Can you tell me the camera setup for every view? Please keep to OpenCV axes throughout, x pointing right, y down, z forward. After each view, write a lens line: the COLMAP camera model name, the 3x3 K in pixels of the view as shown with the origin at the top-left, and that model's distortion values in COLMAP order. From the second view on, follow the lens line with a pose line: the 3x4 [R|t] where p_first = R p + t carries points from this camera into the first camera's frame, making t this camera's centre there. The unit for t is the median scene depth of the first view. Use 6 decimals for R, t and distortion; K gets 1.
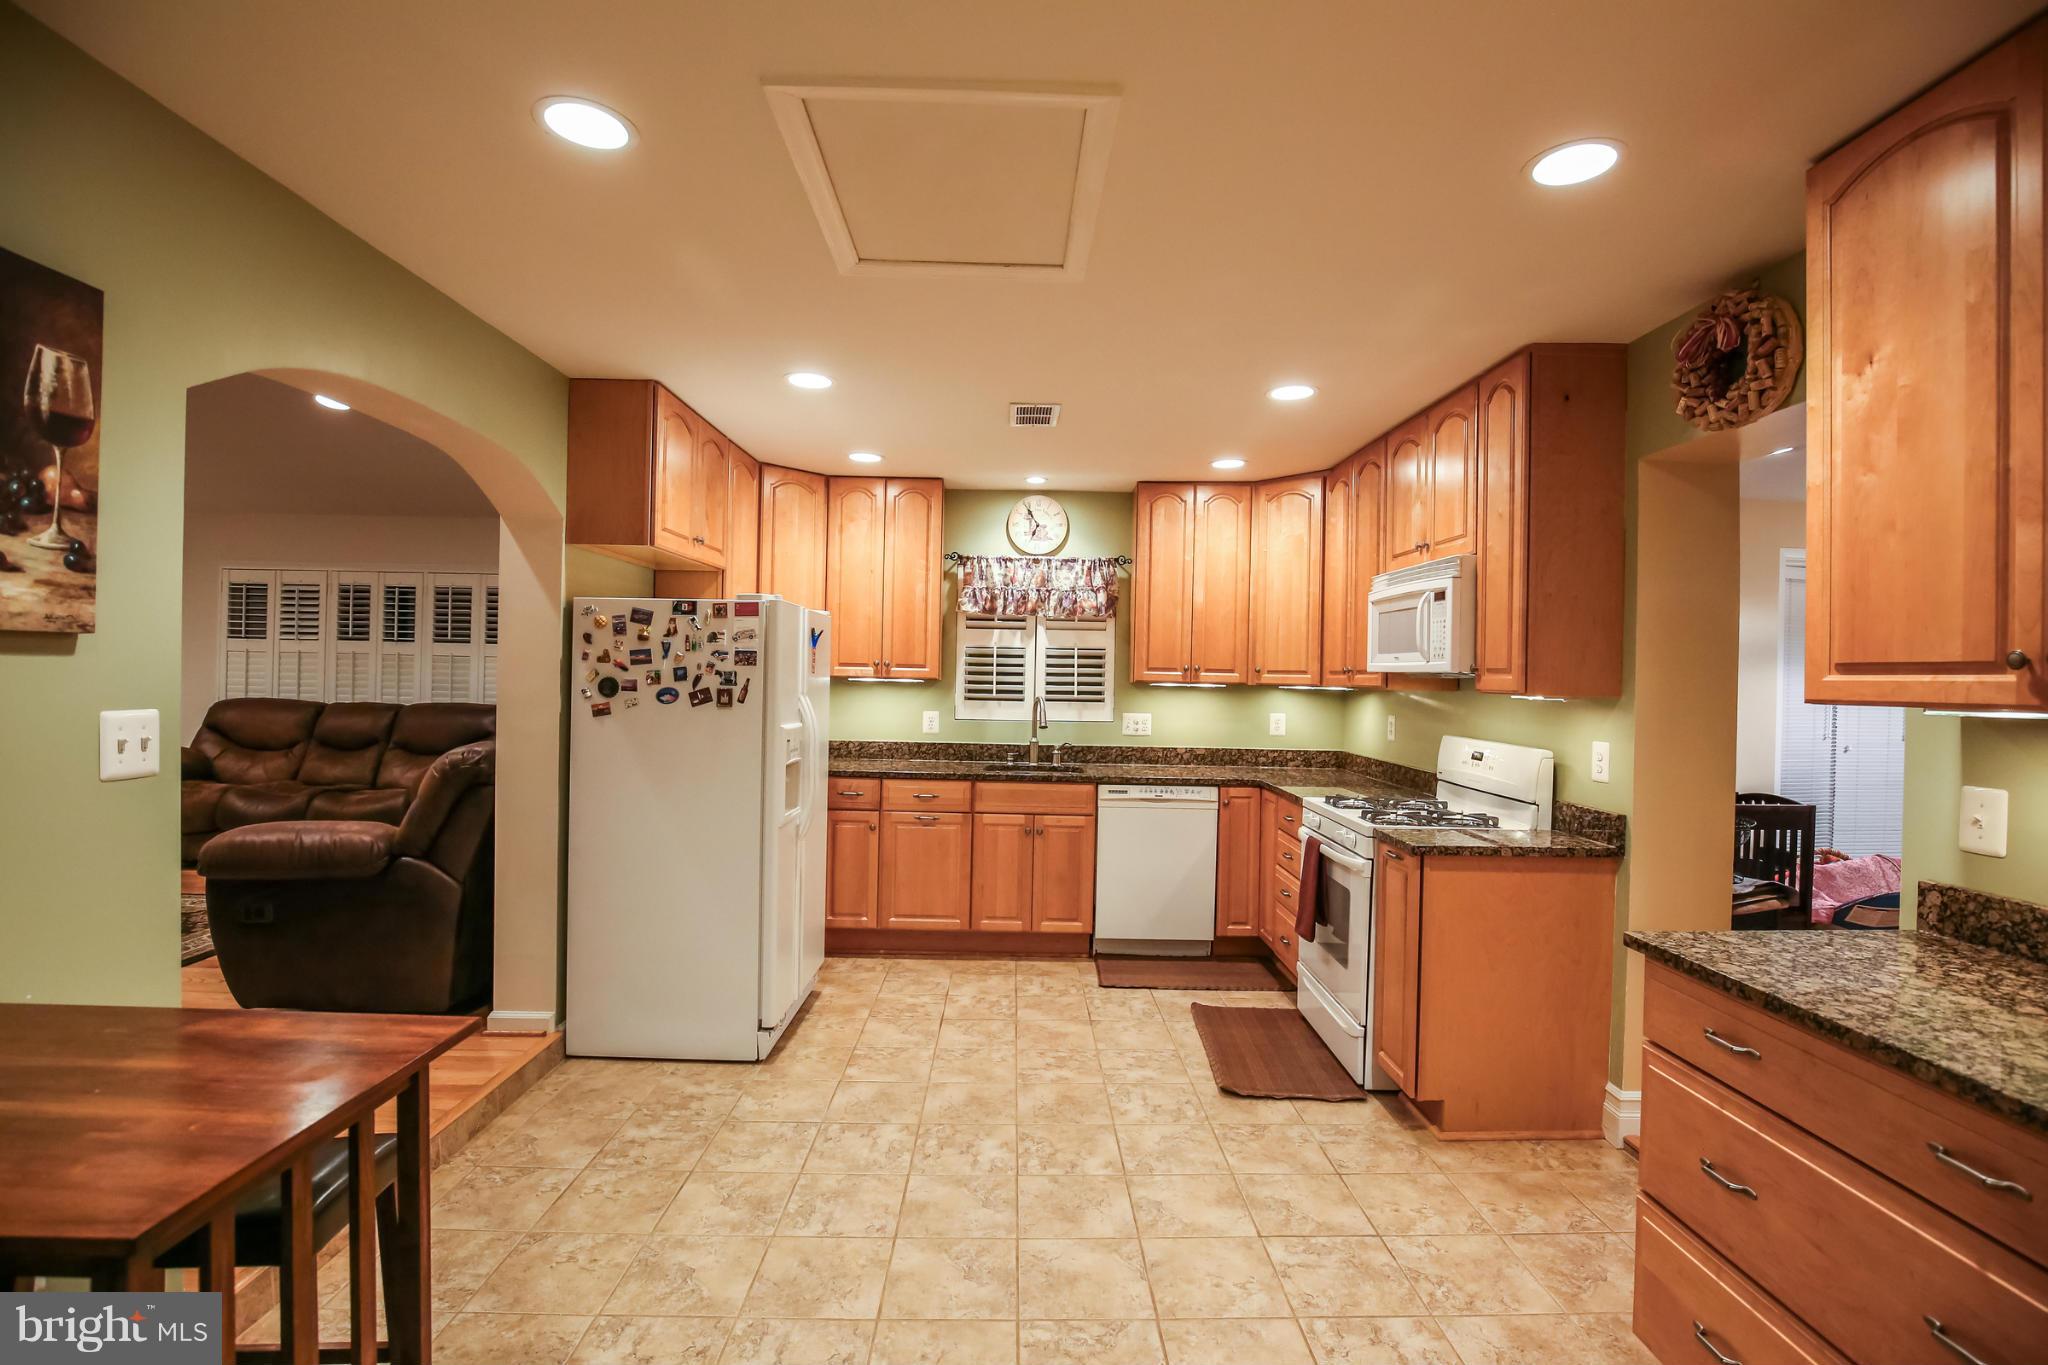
lens RADIAL K [[942.4, 0, 1030.4], [0, 942.4, 681.0], [0, 0, 1]] dist [-0.034765, 0.005322]
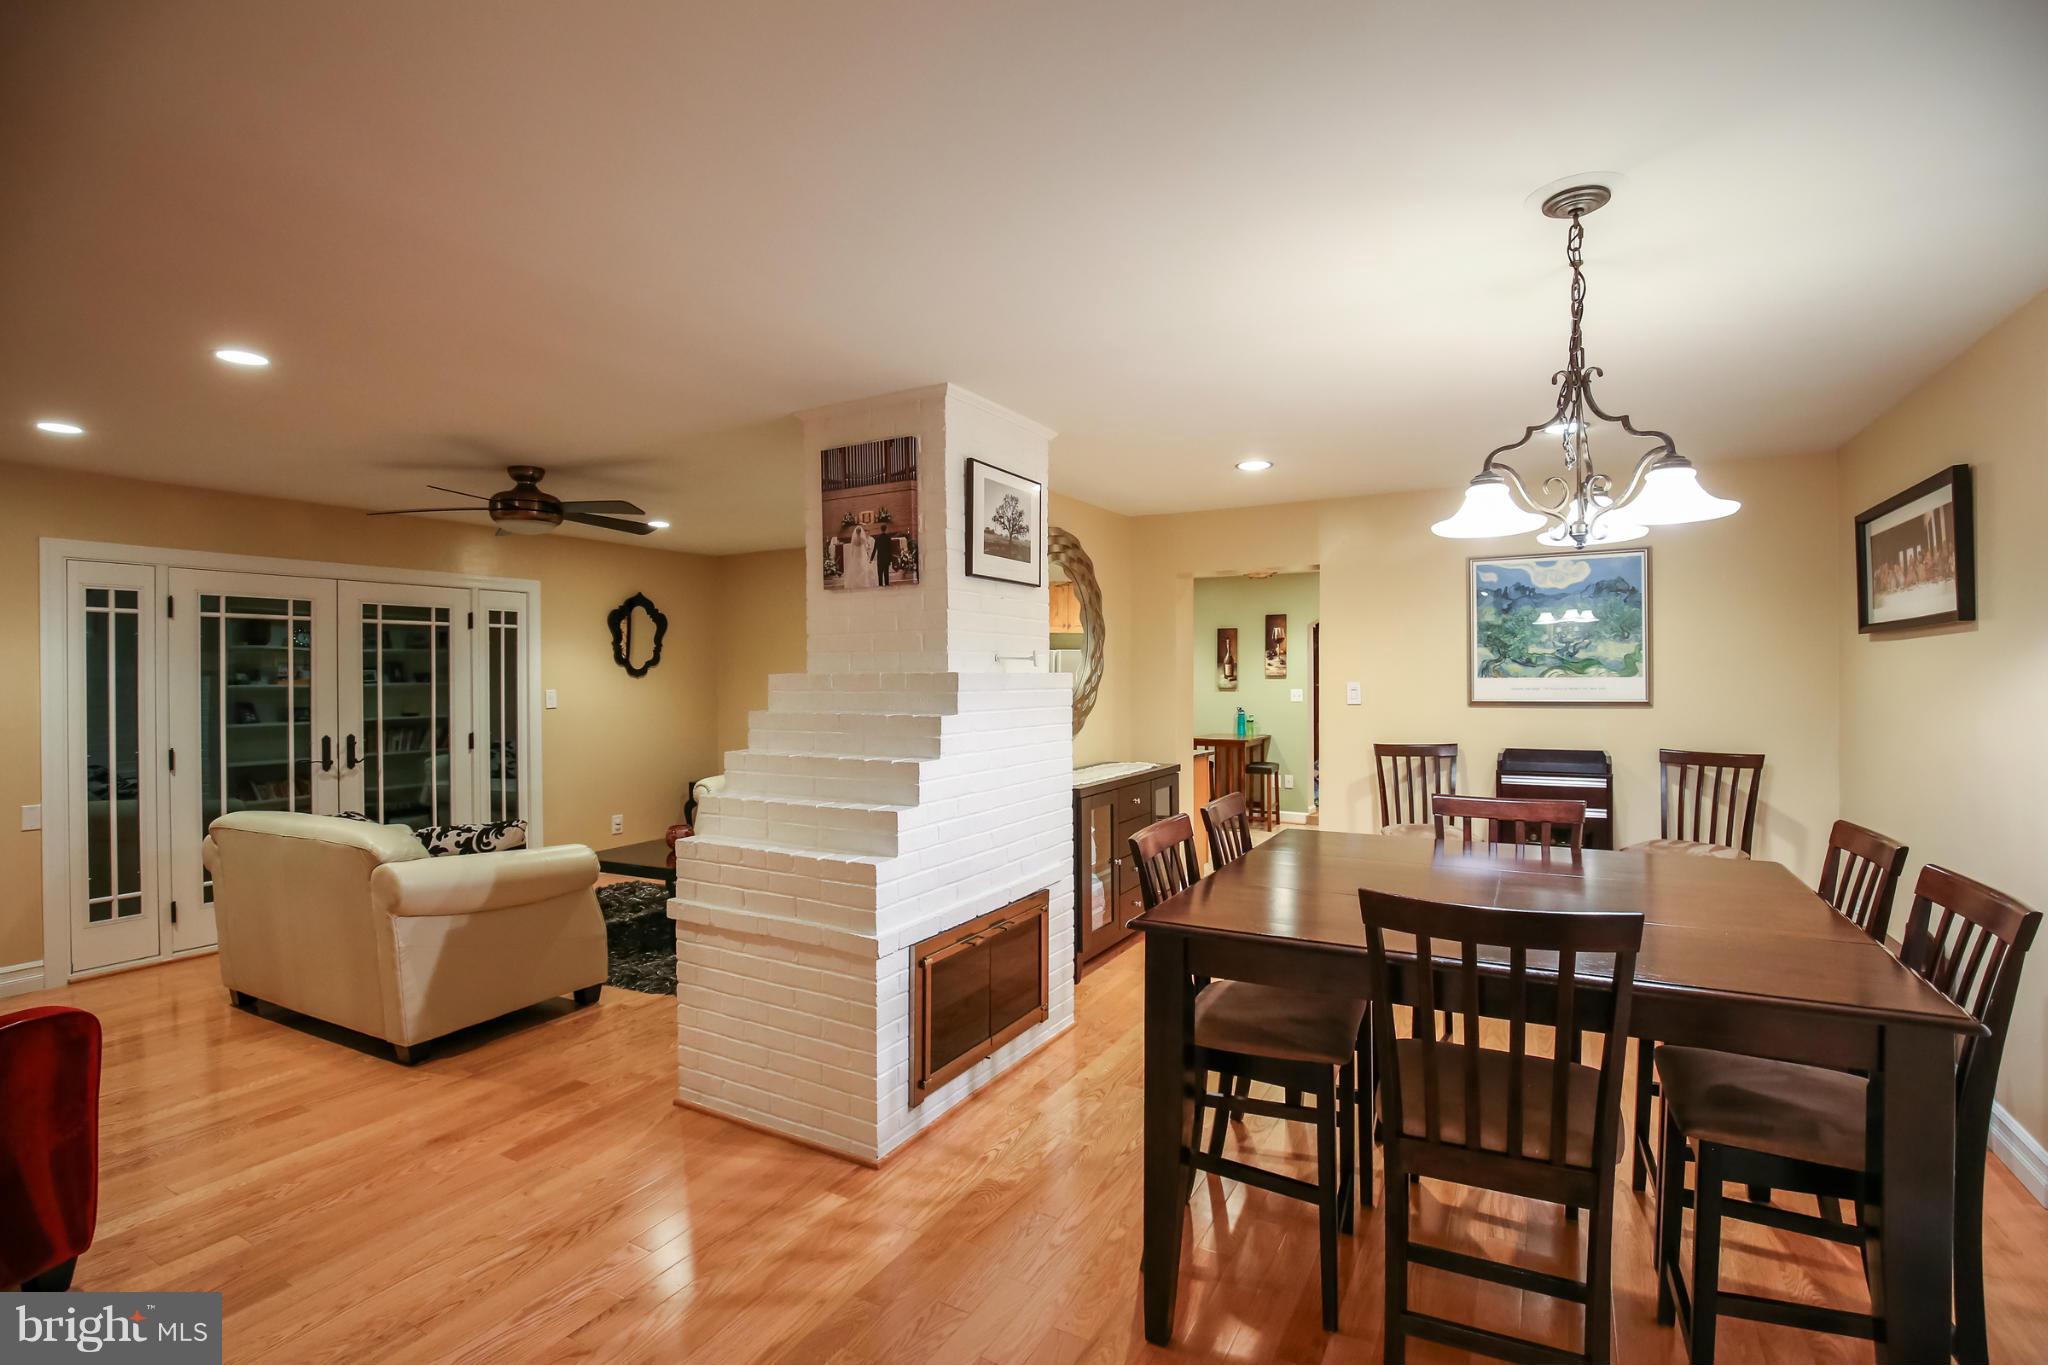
lens RADIAL K [[950.9, 0, 1028.7], [0, 950.9, 676.1], [0, 0, 1]] dist [-0.036803, 0.006497]
pose [[-0.505696, -0.015191, -0.862578, 2.265129], [-0.009444, 0.999883, -0.012073, 0.017810], [0.862660, 0.002041, -0.505780, 1.217125]]
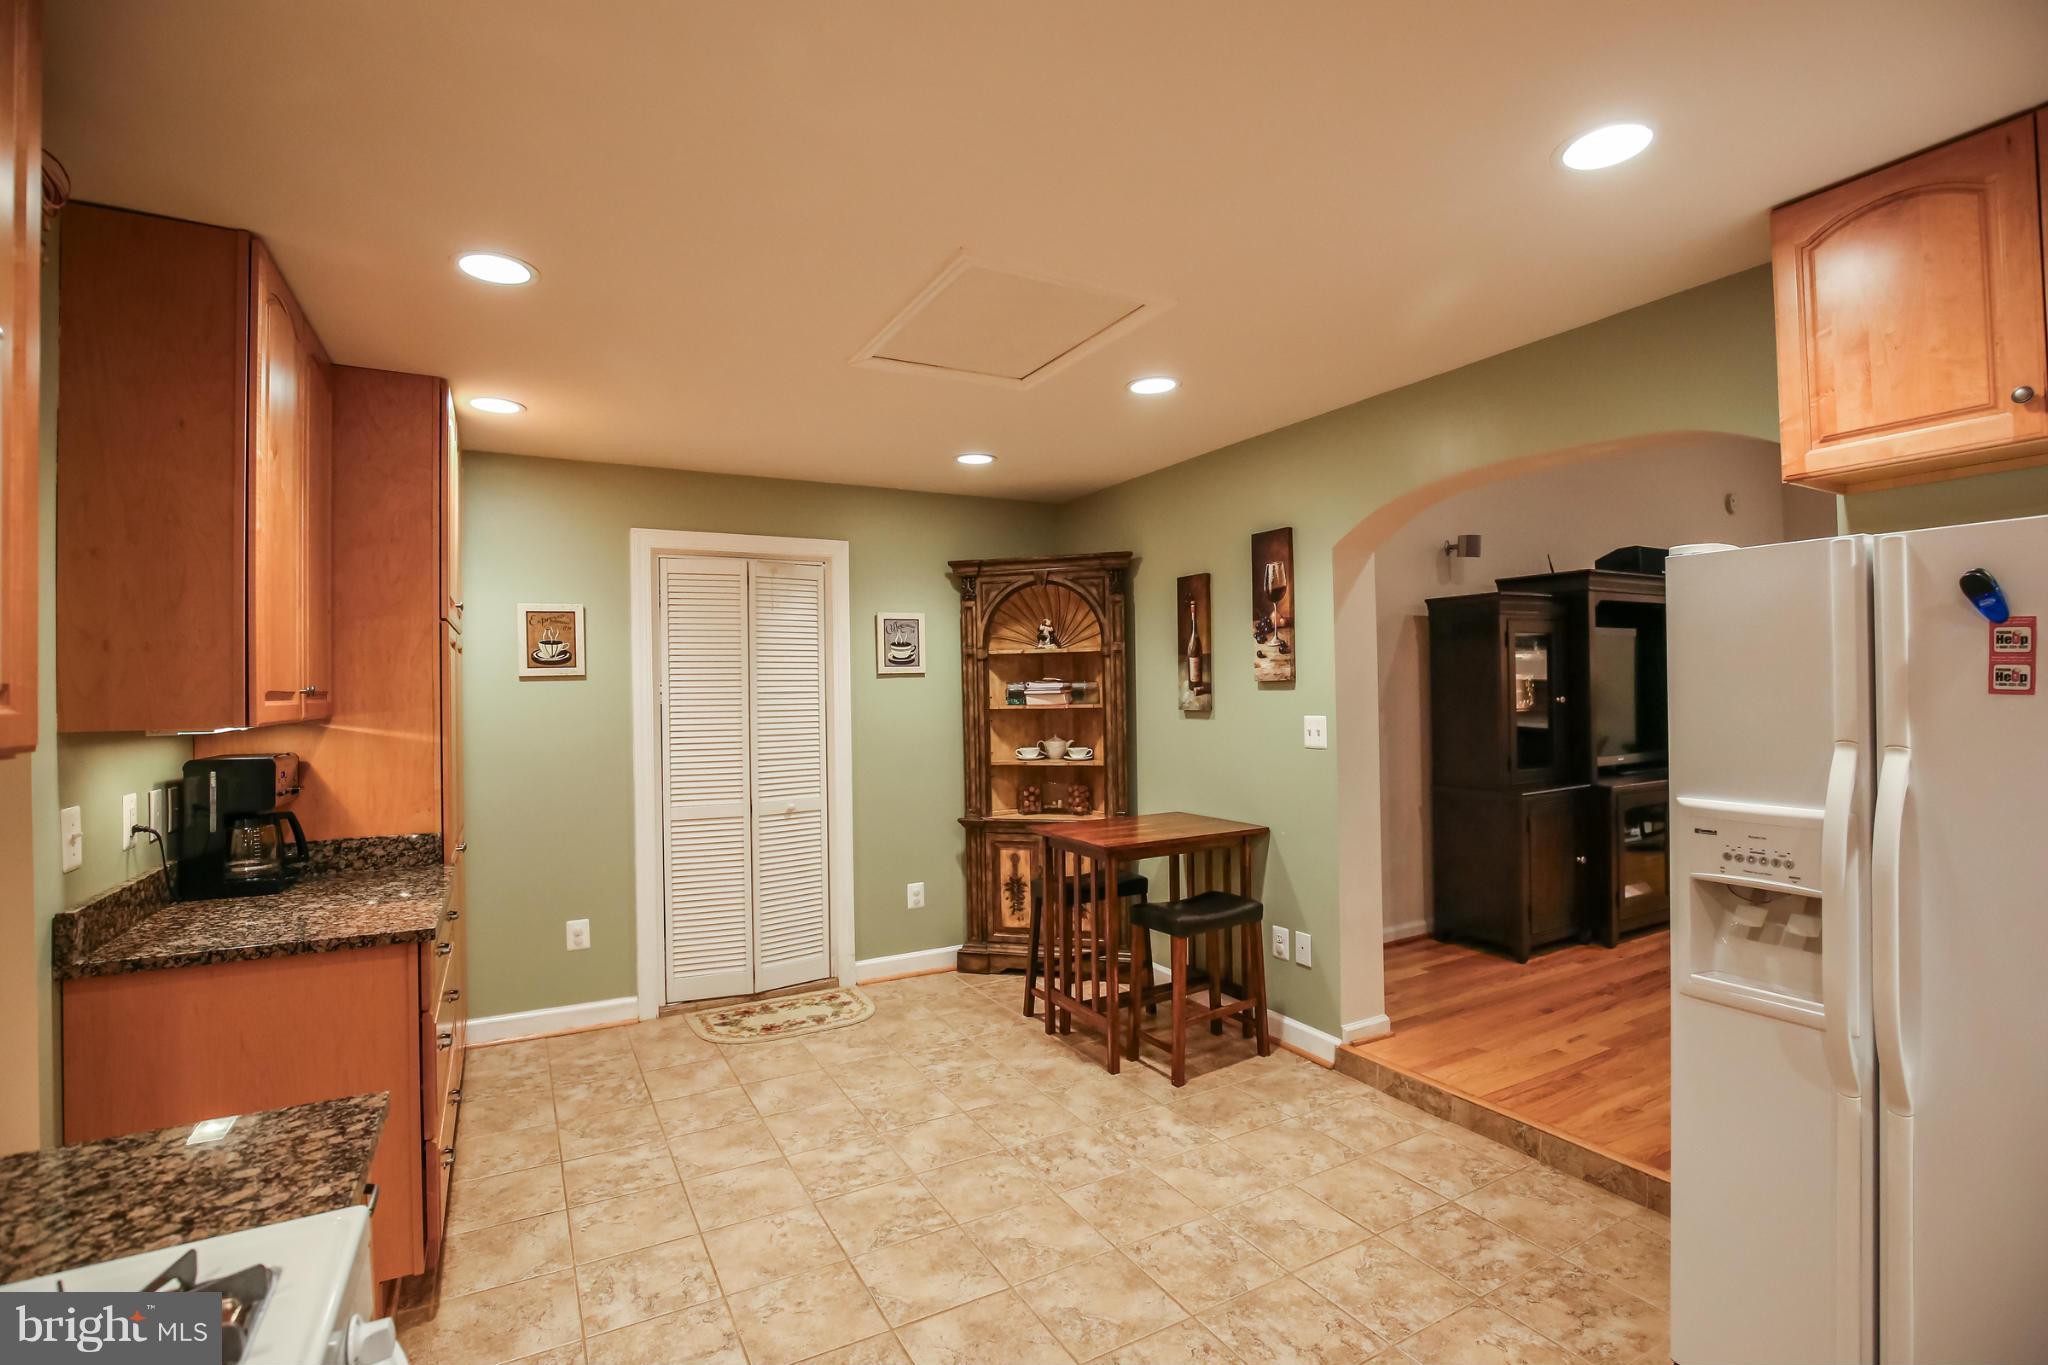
lens RADIAL K [[941.3, 0, 1033.0], [0, 941.3, 677.1], [0, 0, 1]] dist [-0.031554, 0.000890]
pose [[-0.880026, -0.009065, -0.474839, 0.293453], [-0.000968, 0.999850, -0.017295, -0.008943], [0.474924, -0.014760, -0.879903, 1.281246]]
